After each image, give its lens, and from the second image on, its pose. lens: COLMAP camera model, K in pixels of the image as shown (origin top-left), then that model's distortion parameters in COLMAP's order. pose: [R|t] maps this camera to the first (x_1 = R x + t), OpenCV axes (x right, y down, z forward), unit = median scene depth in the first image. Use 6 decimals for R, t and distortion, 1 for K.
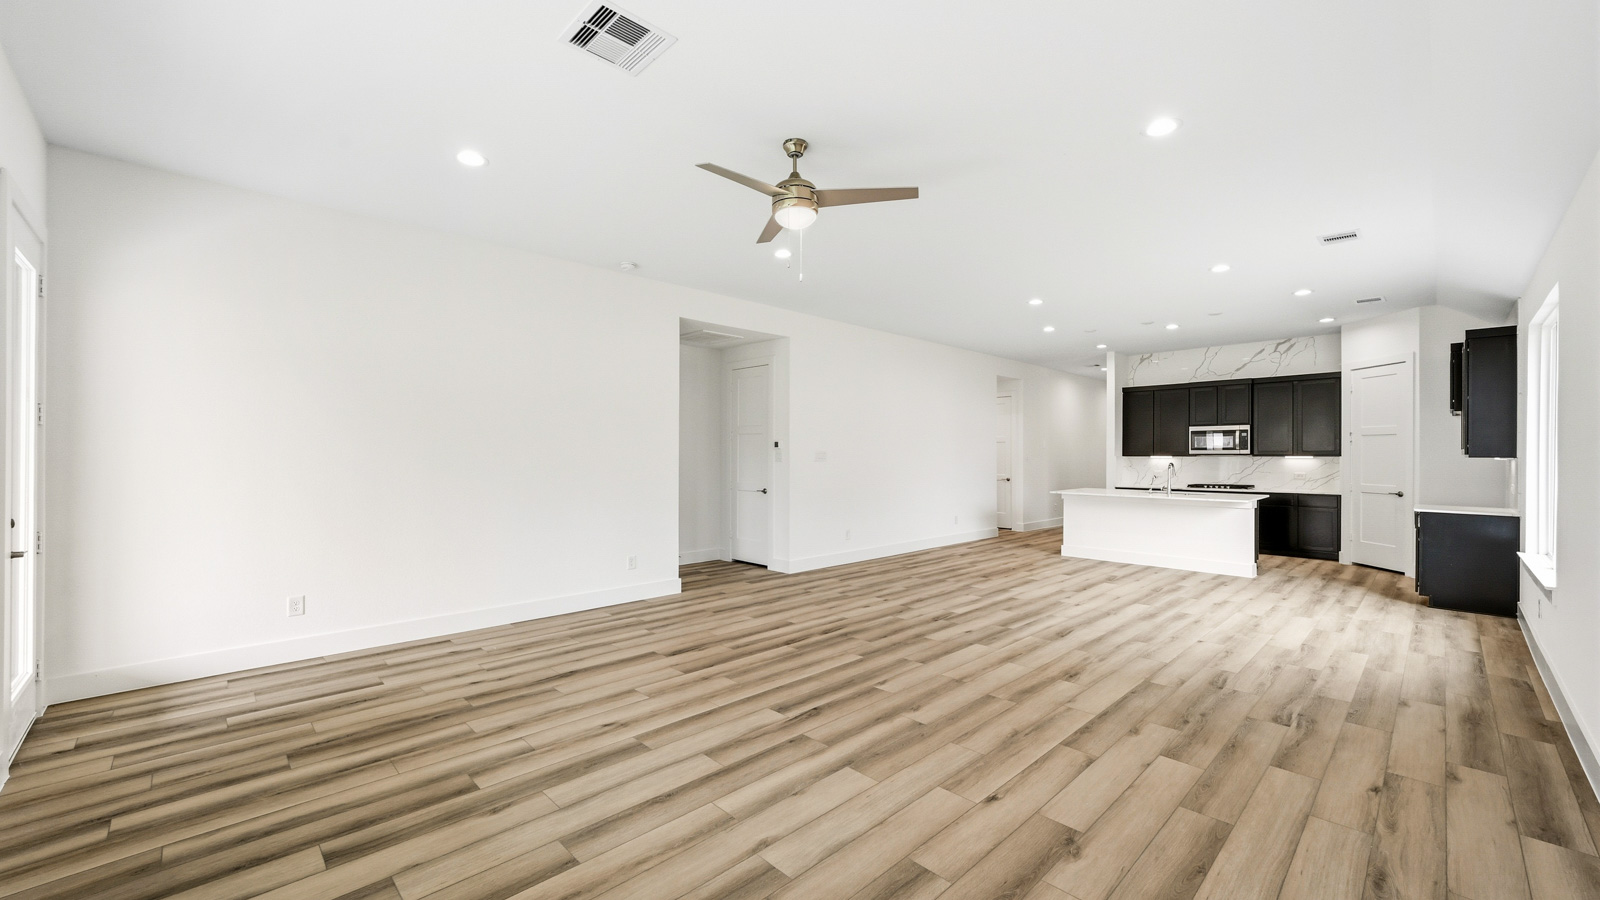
lens RADIAL K [[630.0, 0, 796.5], [0, 630.0, 451.7], [0, 0, 1]] dist [-0.001837, 0.000153]
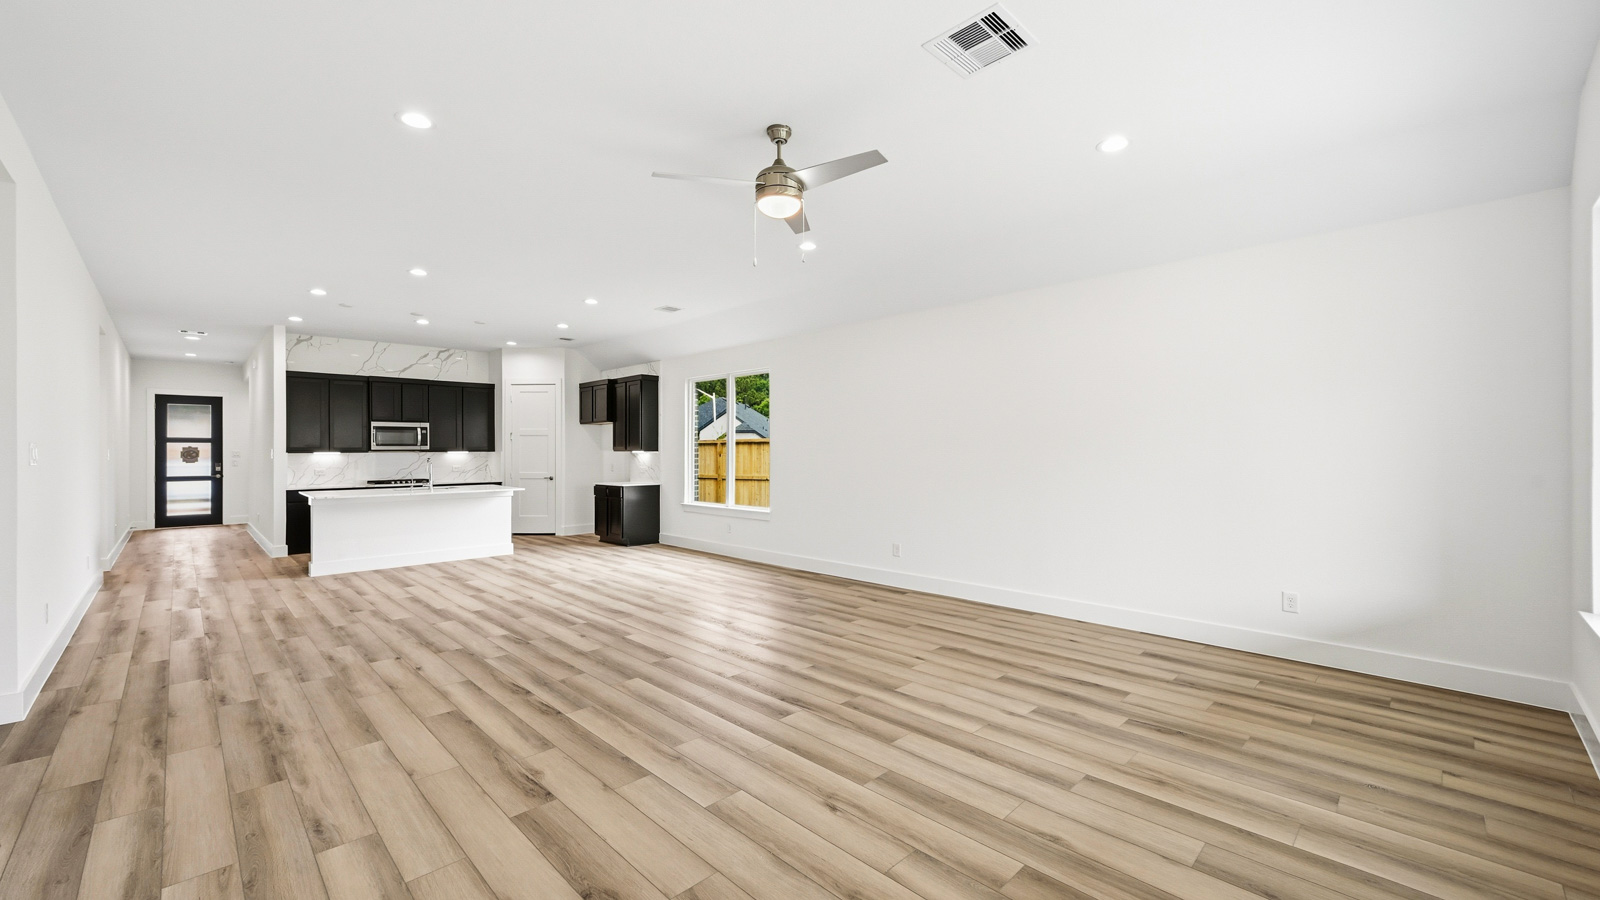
lens RADIAL K [[630.0, 0, 799.7], [0, 630.0, 448.2], [0, 0, 1]] dist [-0.001837, 0.000153]
pose [[-0.010354, 0.002473, 0.999943, -0.625938], [-0.003042, 0.999992, -0.002504, 0.003141], [-0.999942, -0.003067, -0.010347, 0.622500]]
